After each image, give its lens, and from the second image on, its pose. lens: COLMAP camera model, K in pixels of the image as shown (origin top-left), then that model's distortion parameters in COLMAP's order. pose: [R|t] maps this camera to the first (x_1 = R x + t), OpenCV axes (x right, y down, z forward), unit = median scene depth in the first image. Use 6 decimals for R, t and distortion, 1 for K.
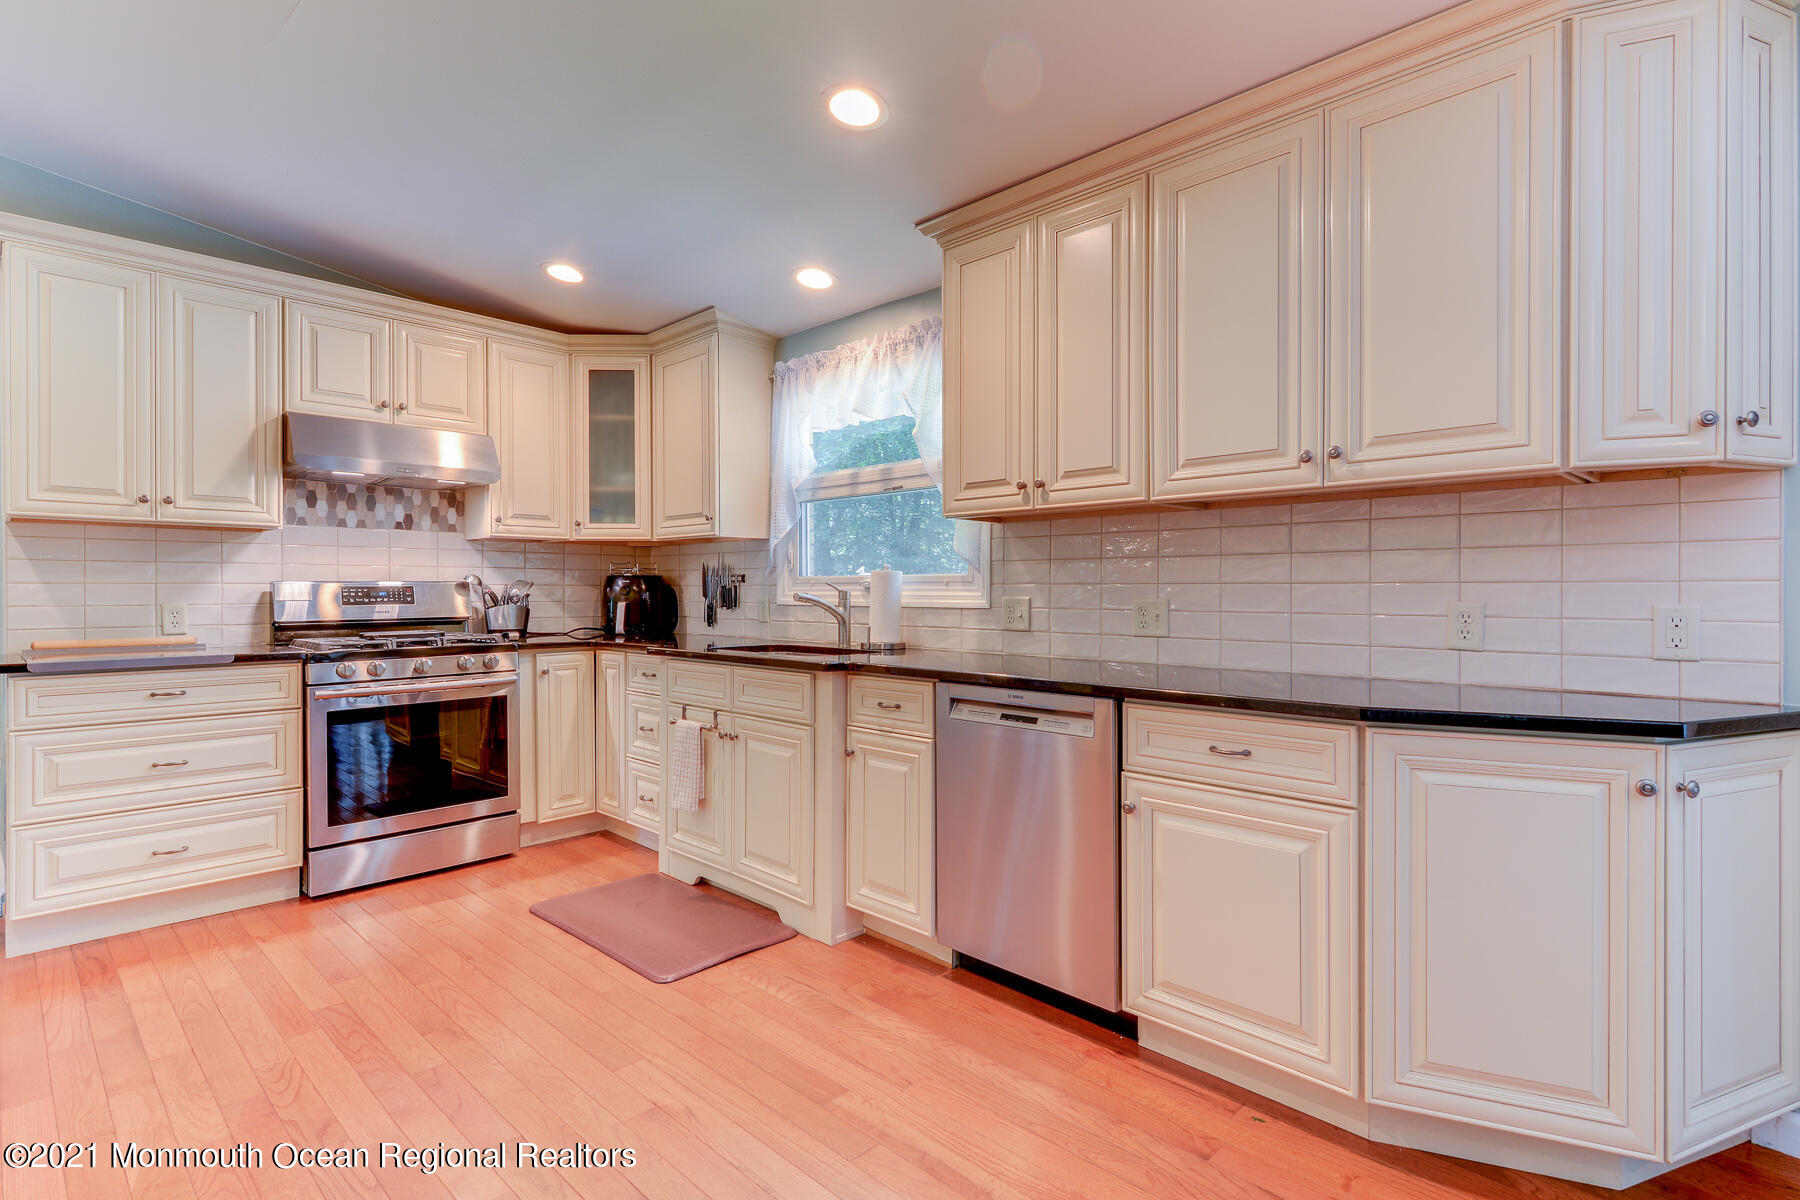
lens RADIAL K [[873.1, 0, 897.9], [0, 873.1, 586.8], [0, 0, 1]] dist [0.012713, 0.000087]
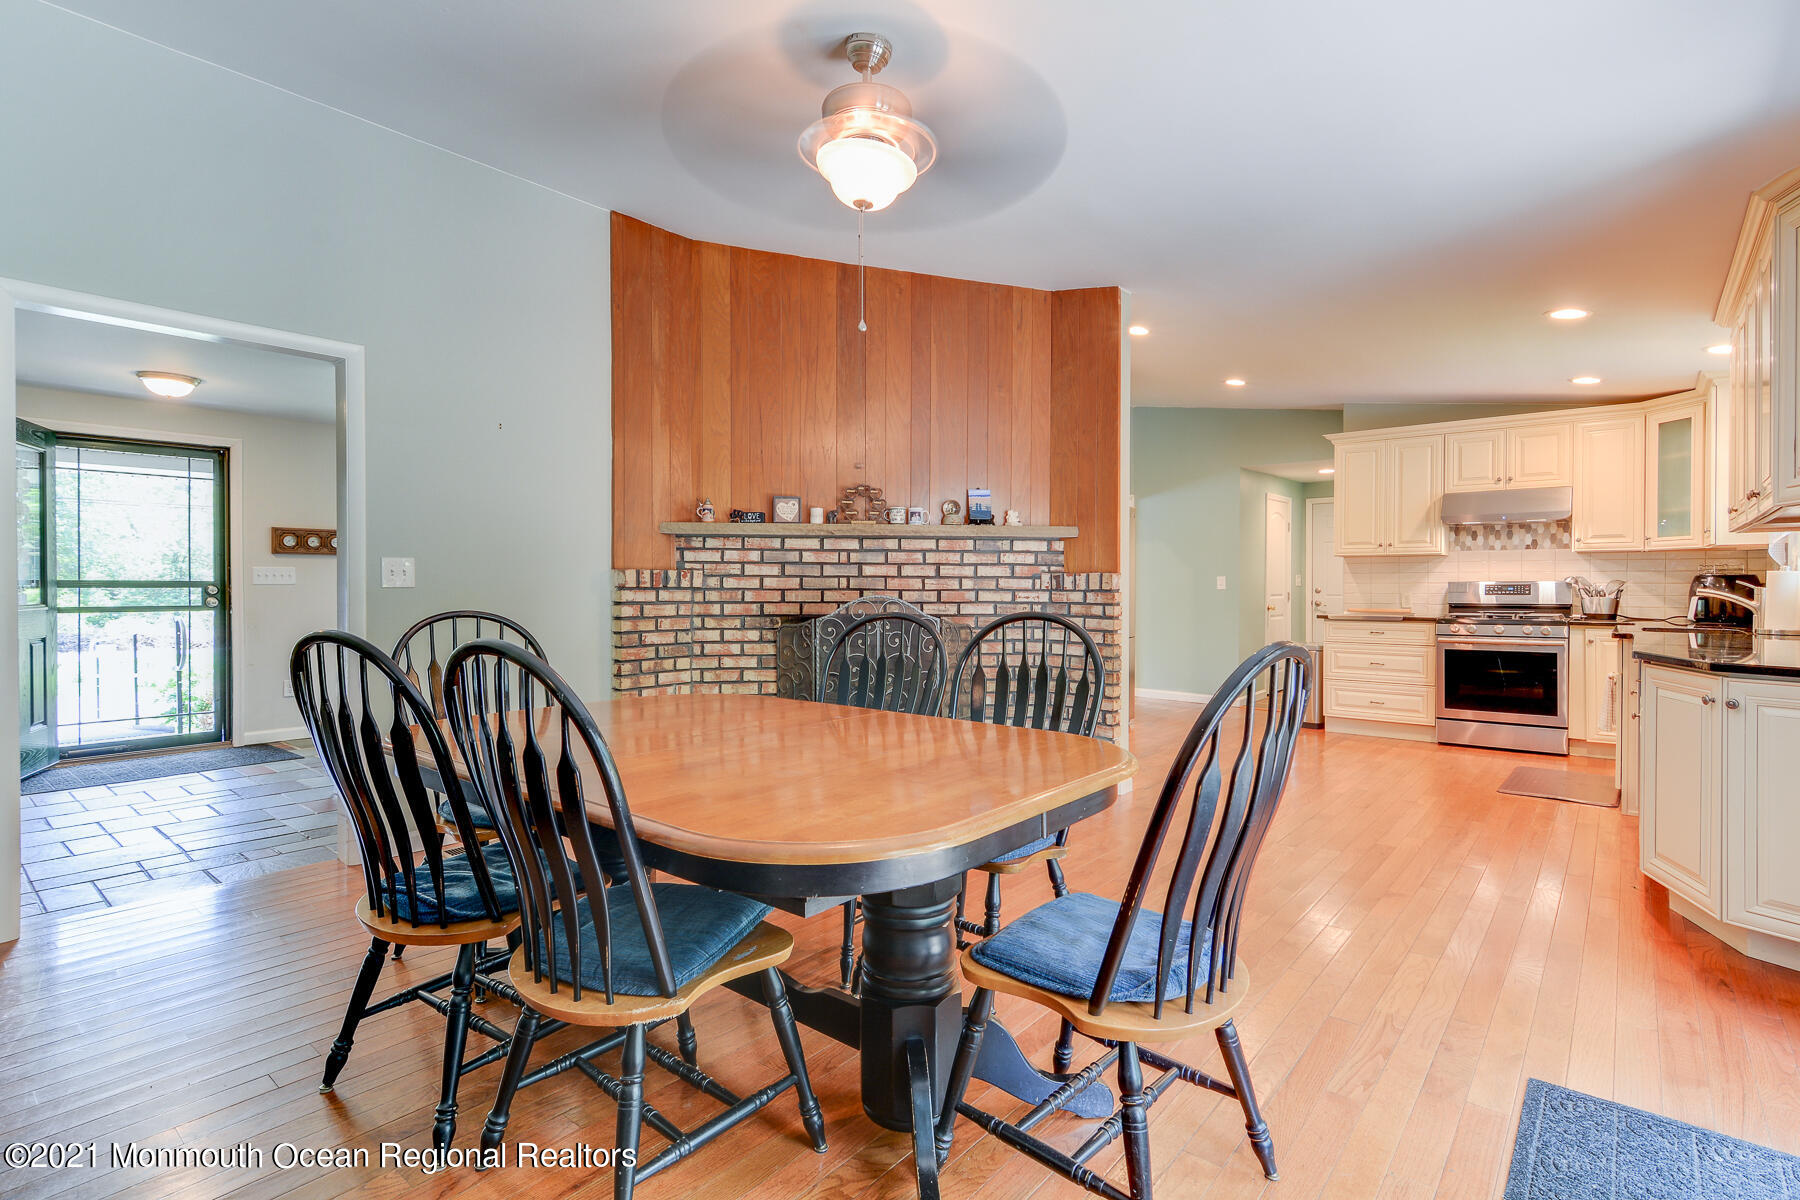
lens RADIAL K [[873.1, 0, 927.7], [0, 873.1, 592.0], [0, 0, 1]] dist [0.012713, 0.000087]
pose [[0.063732, 0.006884, -0.997943, 1.146902], [0.001996, 0.999973, 0.007025, 0.000539], [0.997965, -0.002439, 0.063717, -0.253422]]
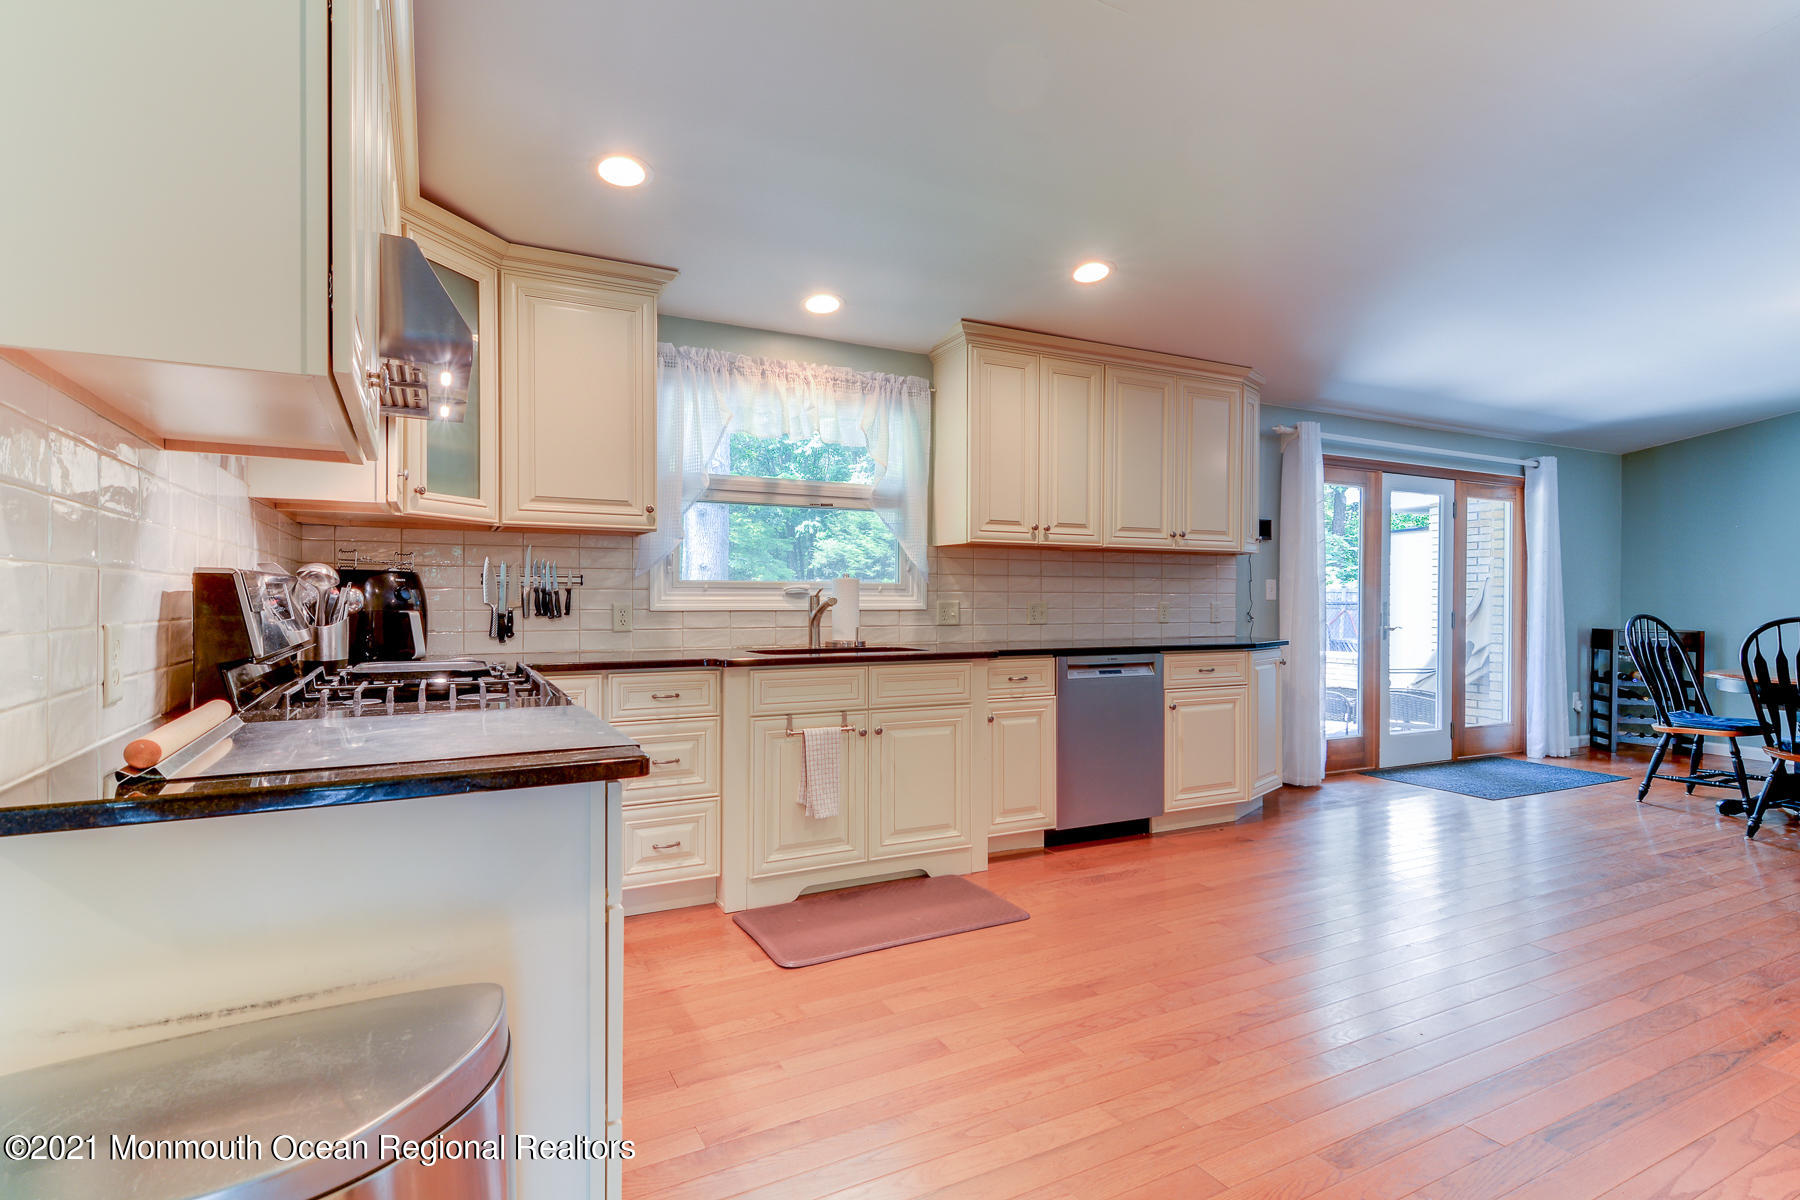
lens RADIAL K [[873.1, 0, 890.2], [0, 873.1, 596.5], [0, 0, 1]] dist [0.012713, 0.000087]
pose [[0.329912, 0.002097, 0.944009, -1.068078], [-0.006957, 0.999976, 0.000211, 0.004642], [-0.943986, -0.006637, 0.329919, 0.562961]]
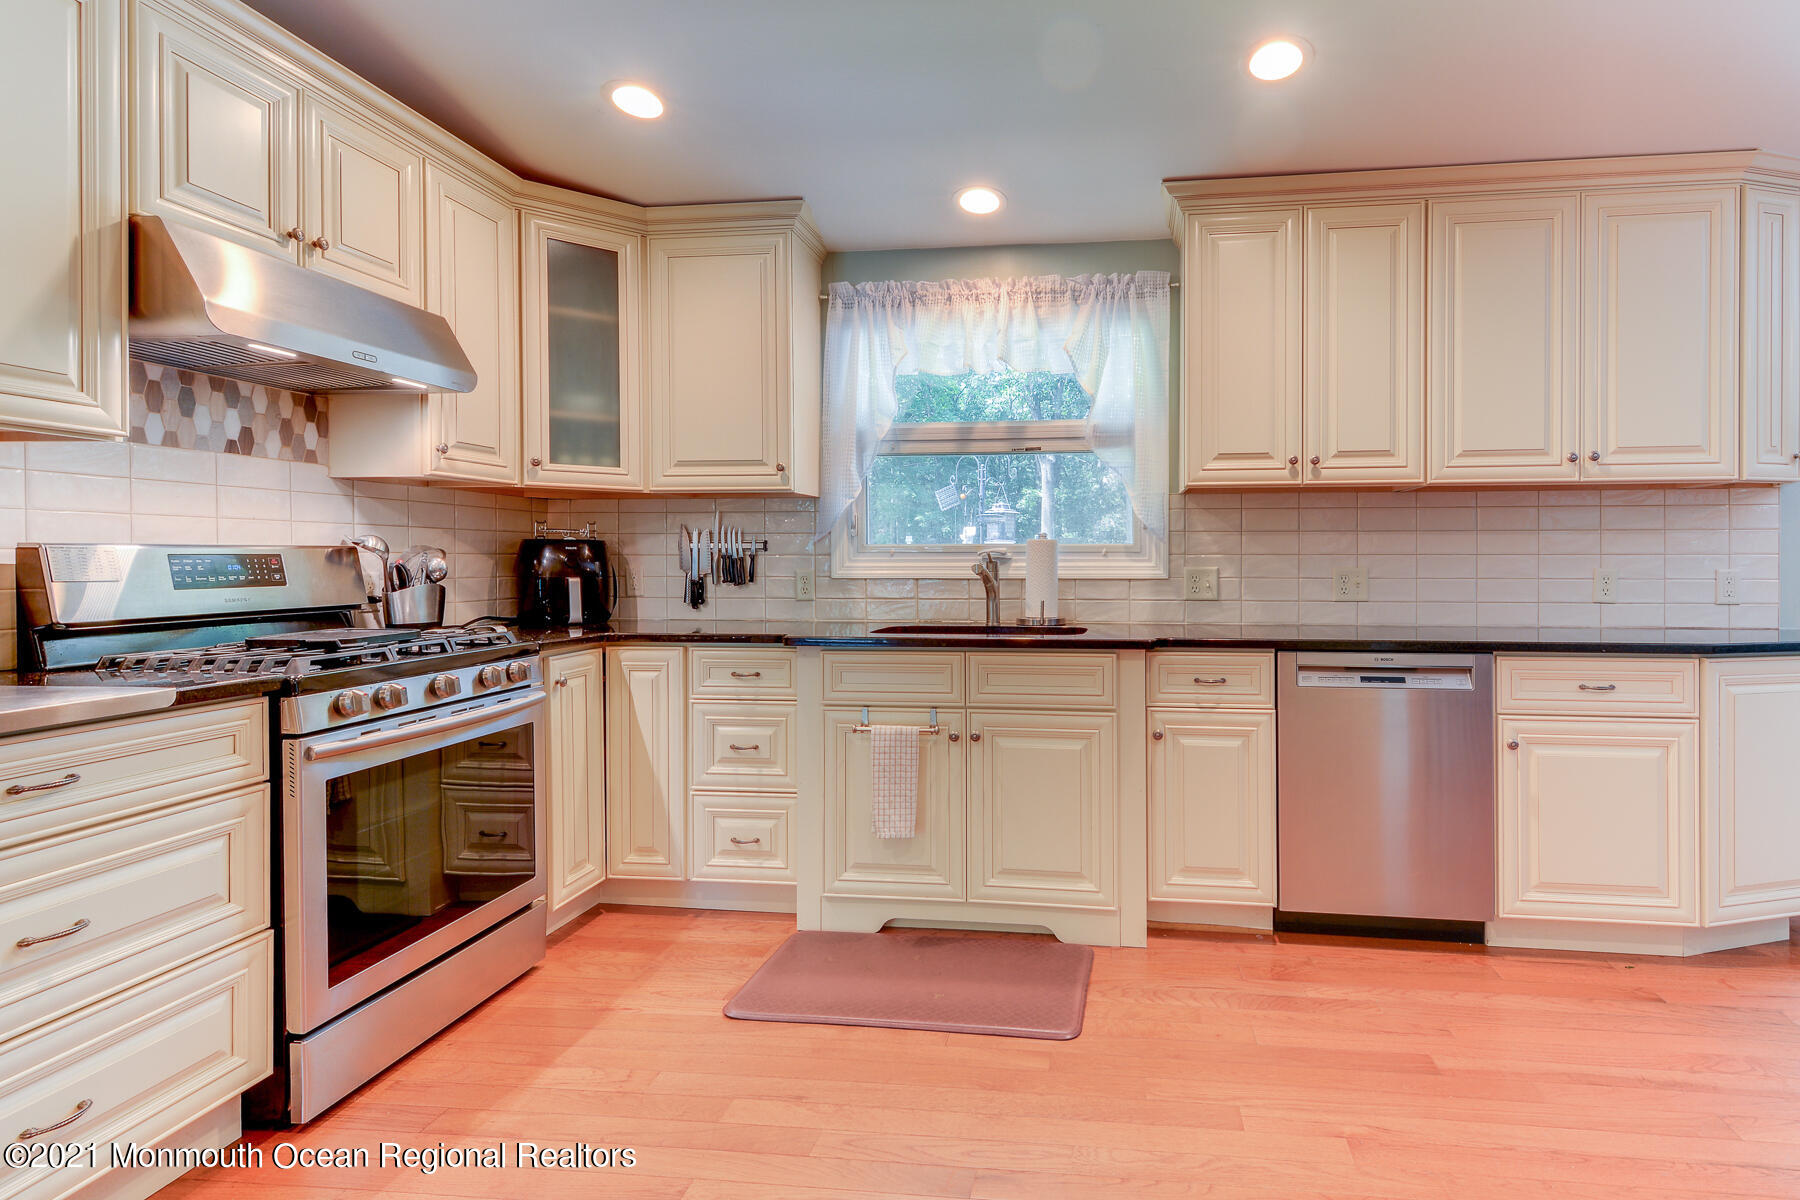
lens RADIAL K [[911.6, 0, 1000.6], [0, 911.6, 561.1], [0, 0, 1]] dist [0.010744, -0.001880]
pose [[0.792846, -0.001082, 0.609421, -0.621443], [-0.001799, 0.999990, 0.004115, 0.000574], [-0.609419, -0.004358, 0.792836, 0.264415]]
